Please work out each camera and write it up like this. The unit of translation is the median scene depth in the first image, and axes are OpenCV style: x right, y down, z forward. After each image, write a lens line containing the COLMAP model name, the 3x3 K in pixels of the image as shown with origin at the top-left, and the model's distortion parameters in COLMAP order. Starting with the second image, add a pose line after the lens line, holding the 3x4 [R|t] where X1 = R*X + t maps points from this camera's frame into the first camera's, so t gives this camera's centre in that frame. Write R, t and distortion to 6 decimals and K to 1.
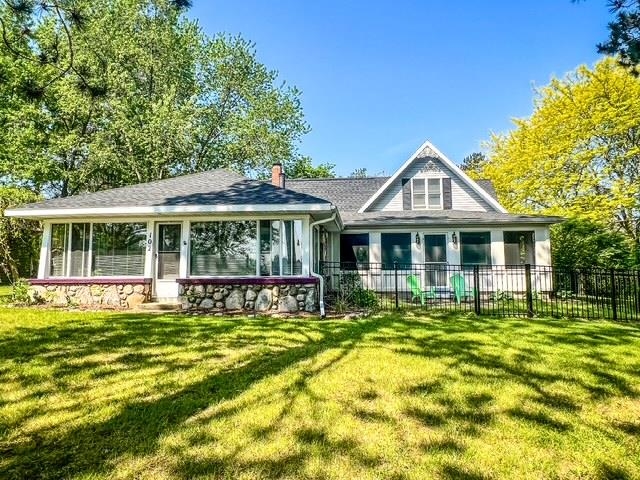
lens RADIAL K [[397.9, 0, 320.0], [0, 397.9, 240.0], [0, 0, 1]] dist [-0.003267, -0.000253]
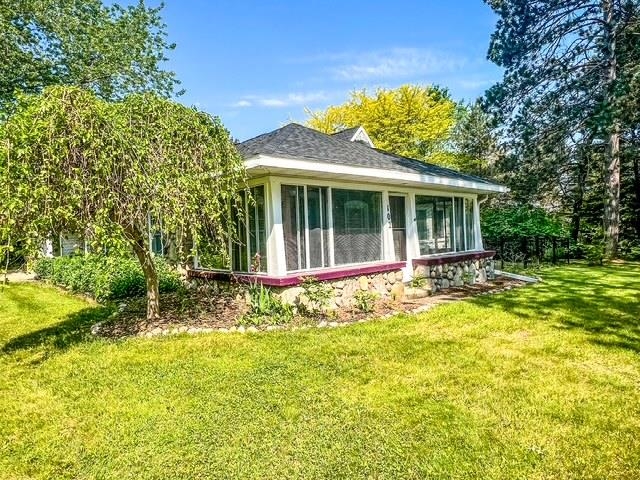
lens RADIAL K [[397.9, 0, 320.0], [0, 397.9, 240.0], [0, 0, 1]] dist [-0.003267, -0.000253]
pose [[0.714986, -0.035049, 0.698260, -1.064699], [-0.002745, 0.998594, 0.052934, 0.010774], [-0.699134, -0.039764, 0.713884, 0.526592]]
